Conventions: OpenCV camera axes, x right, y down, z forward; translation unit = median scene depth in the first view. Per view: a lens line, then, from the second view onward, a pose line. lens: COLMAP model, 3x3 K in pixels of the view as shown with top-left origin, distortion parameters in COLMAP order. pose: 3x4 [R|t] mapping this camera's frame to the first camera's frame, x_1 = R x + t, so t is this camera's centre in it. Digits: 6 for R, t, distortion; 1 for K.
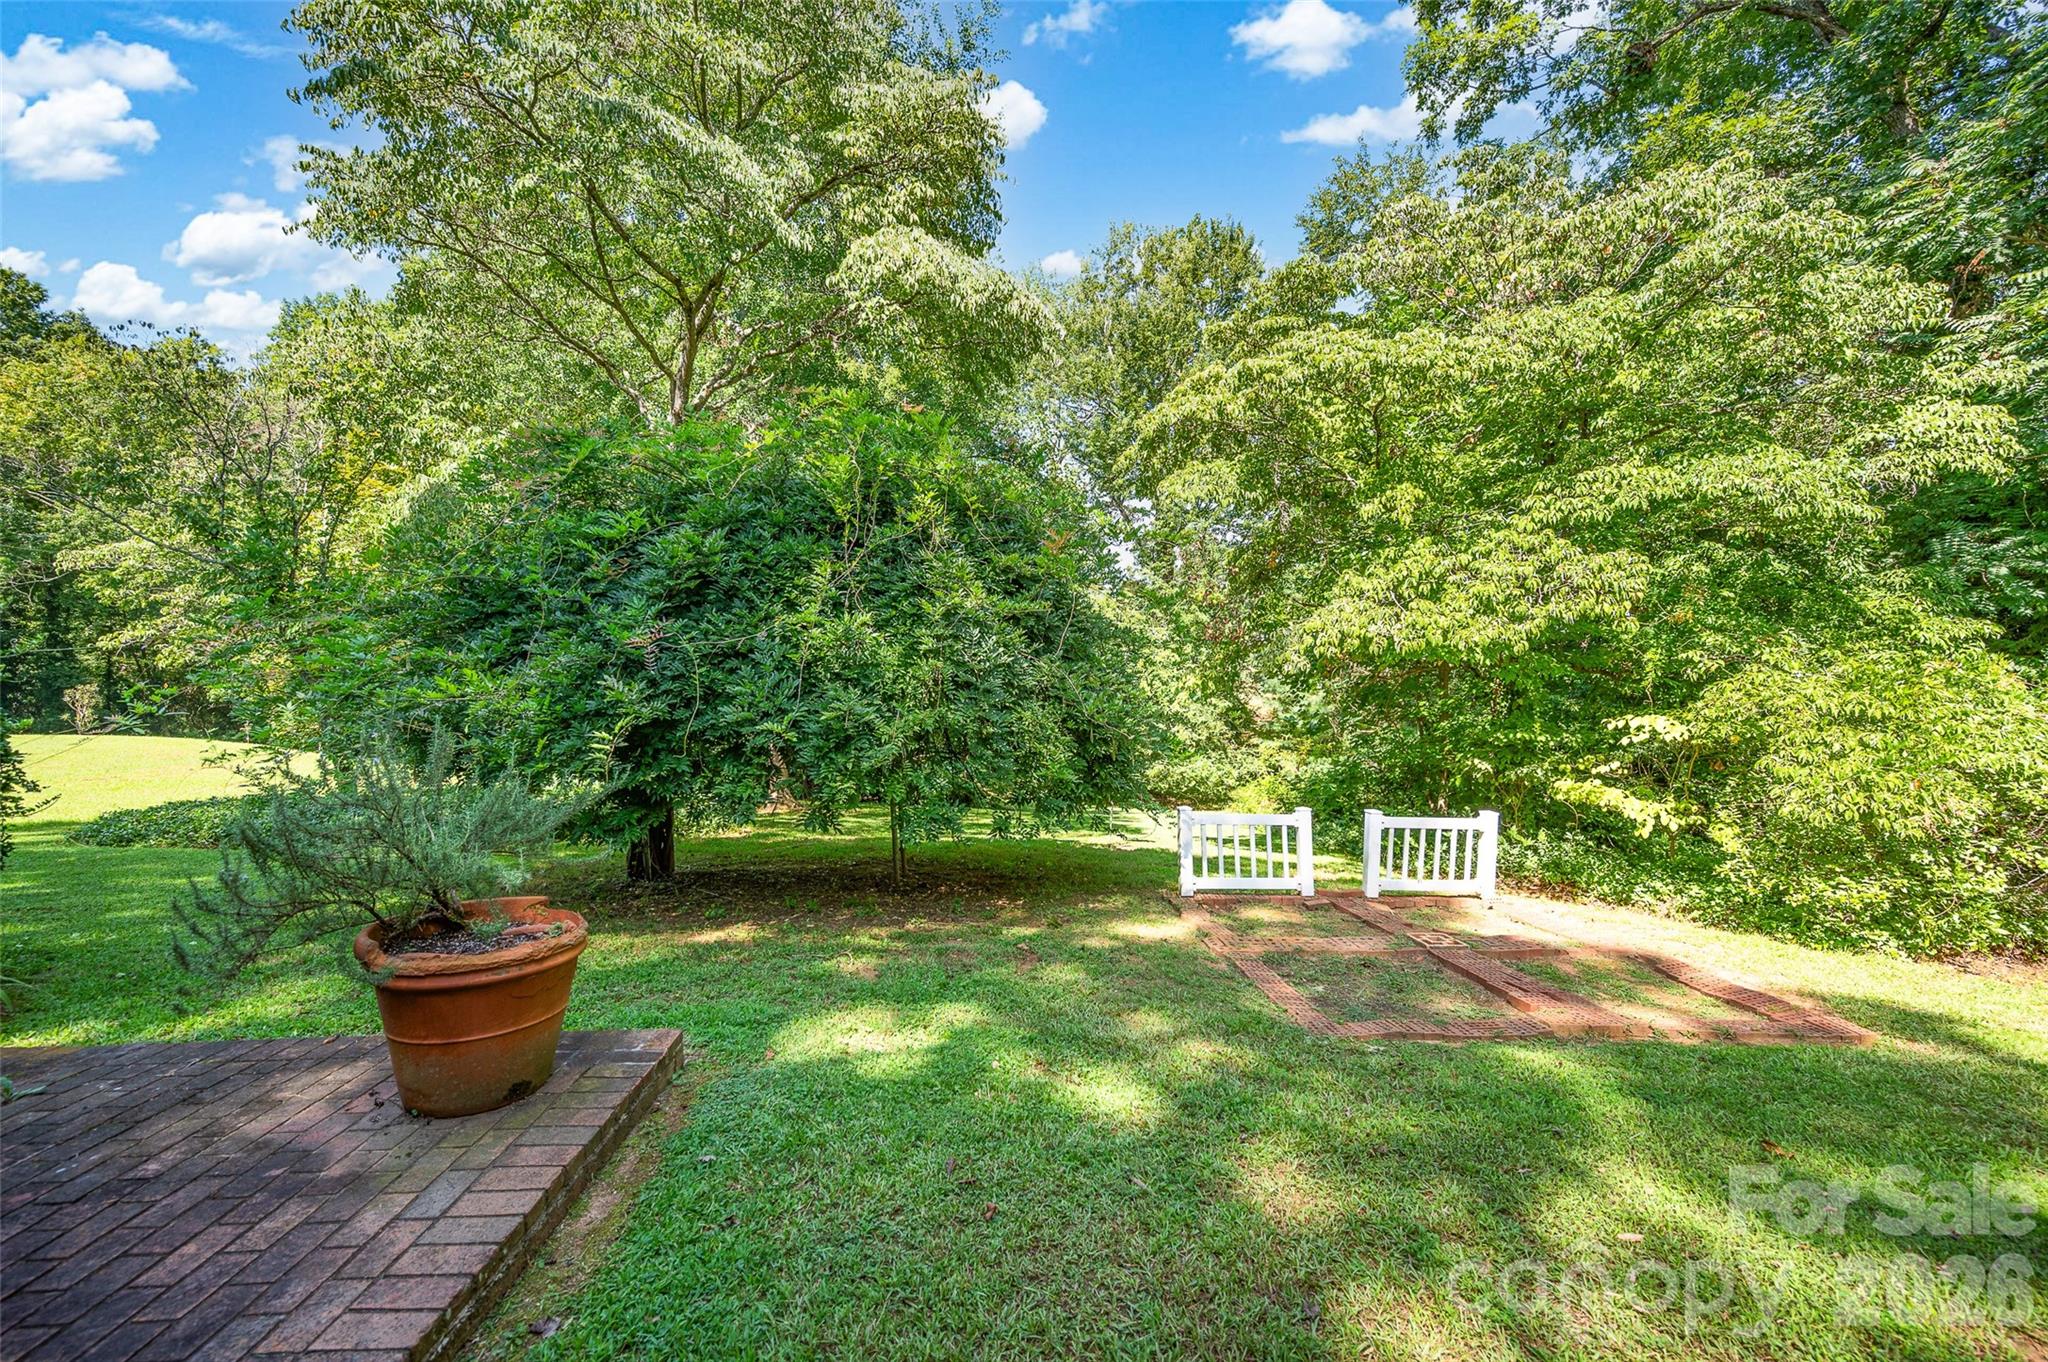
lens RADIAL K [[811.9, 0, 1014.9], [0, 811.9, 688.6], [0, 0, 1]] dist [-0.007910, 0.000229]
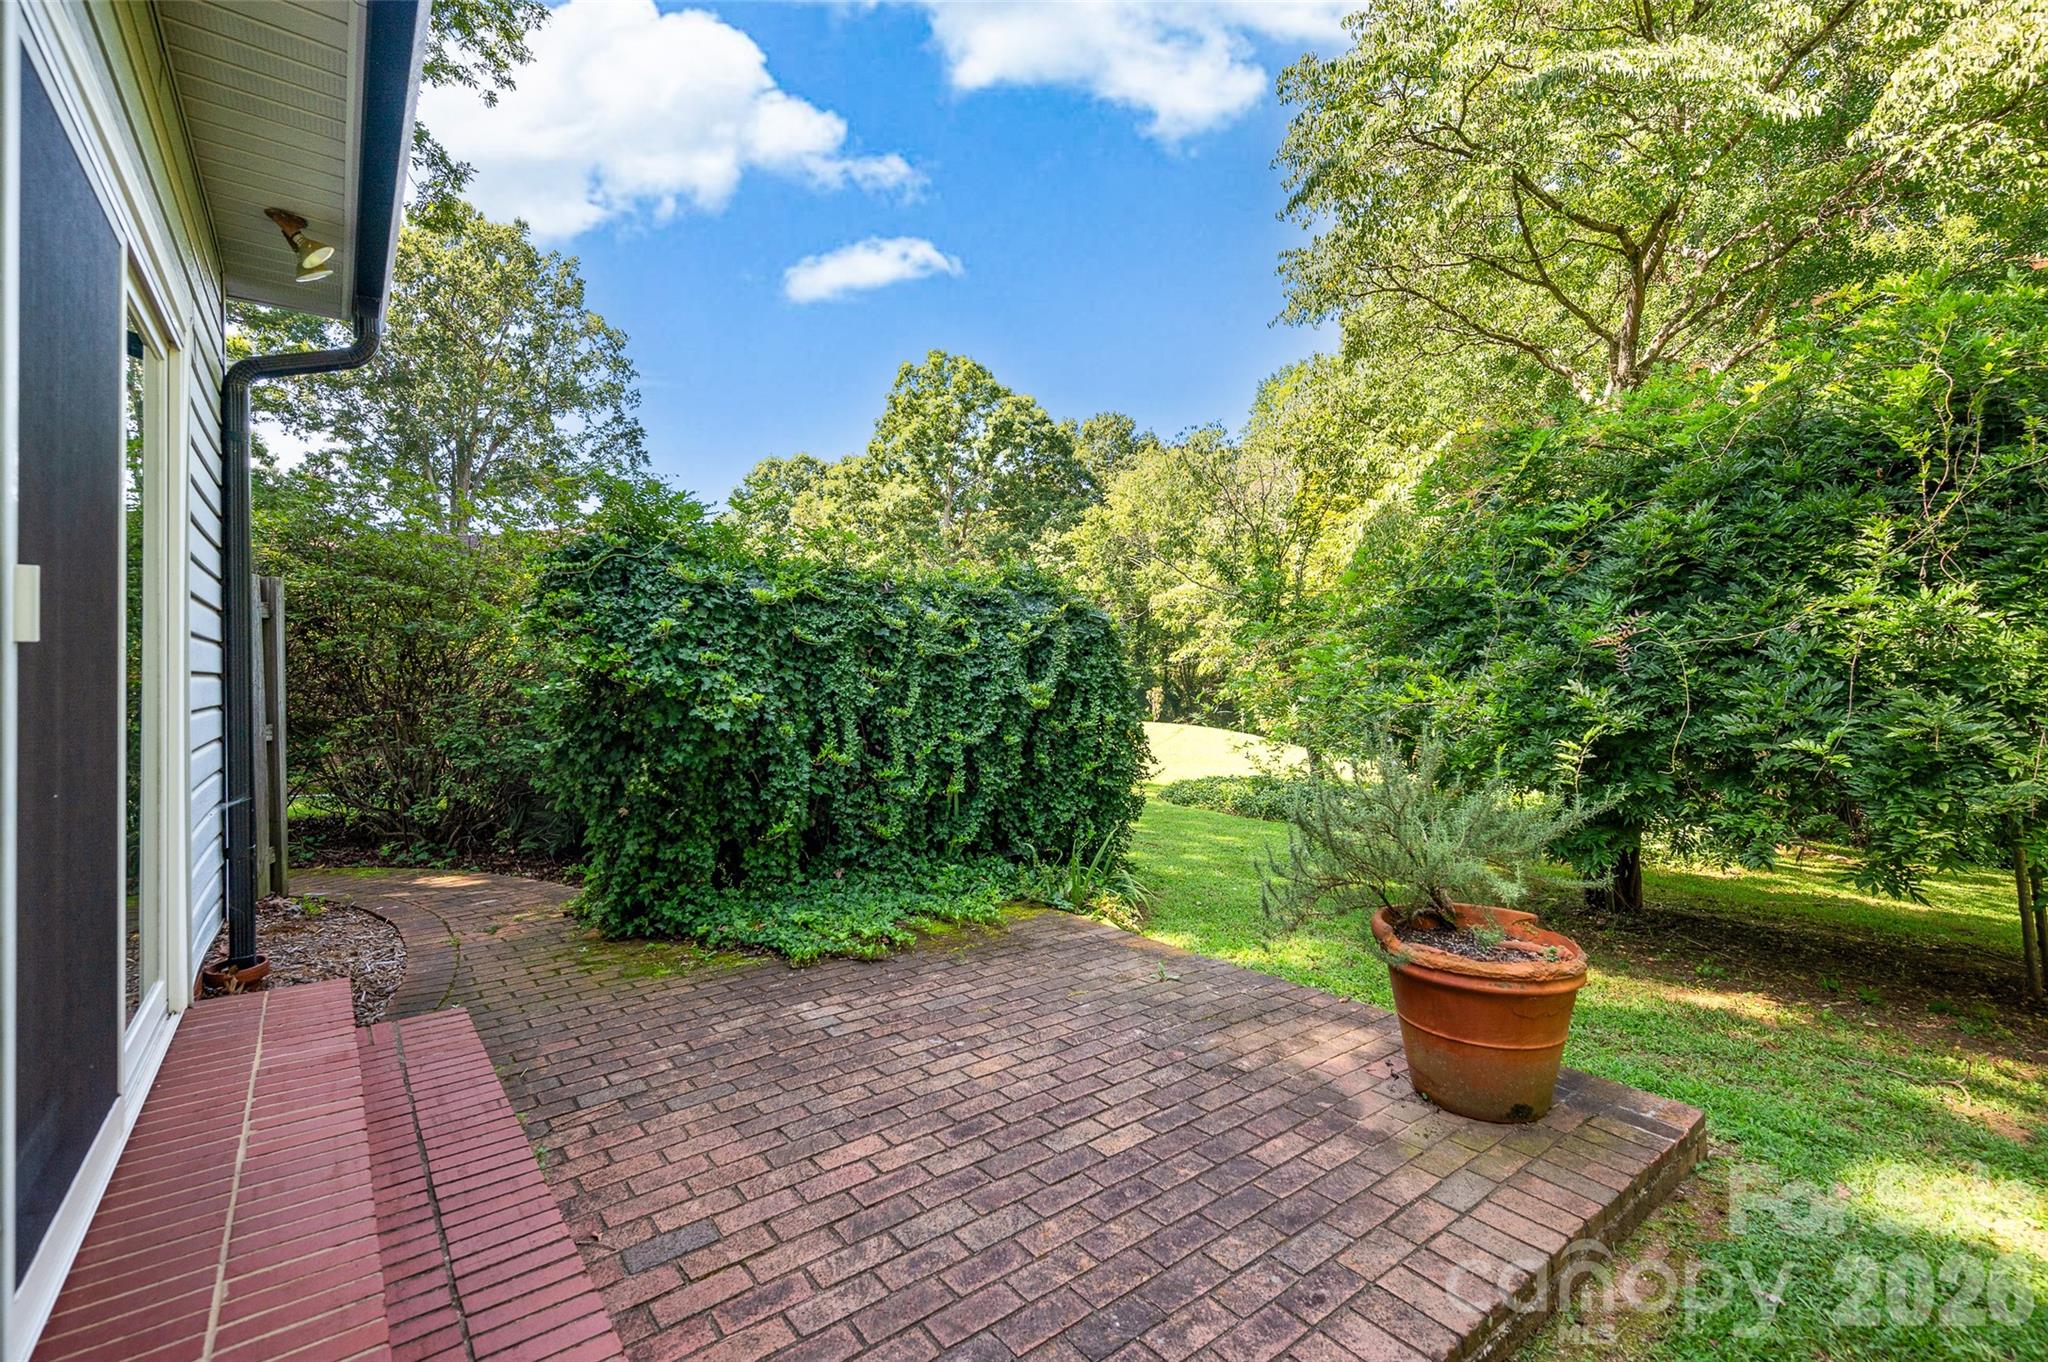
lens RADIAL K [[811.9, 0, 977.0], [0, 811.9, 644.8], [0, 0, 1]] dist [-0.007910, 0.000229]
pose [[0.575845, -0.033389, -0.816877, -0.140739], [0.001210, 0.999199, -0.039988, -0.020355], [0.817558, 0.022039, 0.575424, -0.080808]]
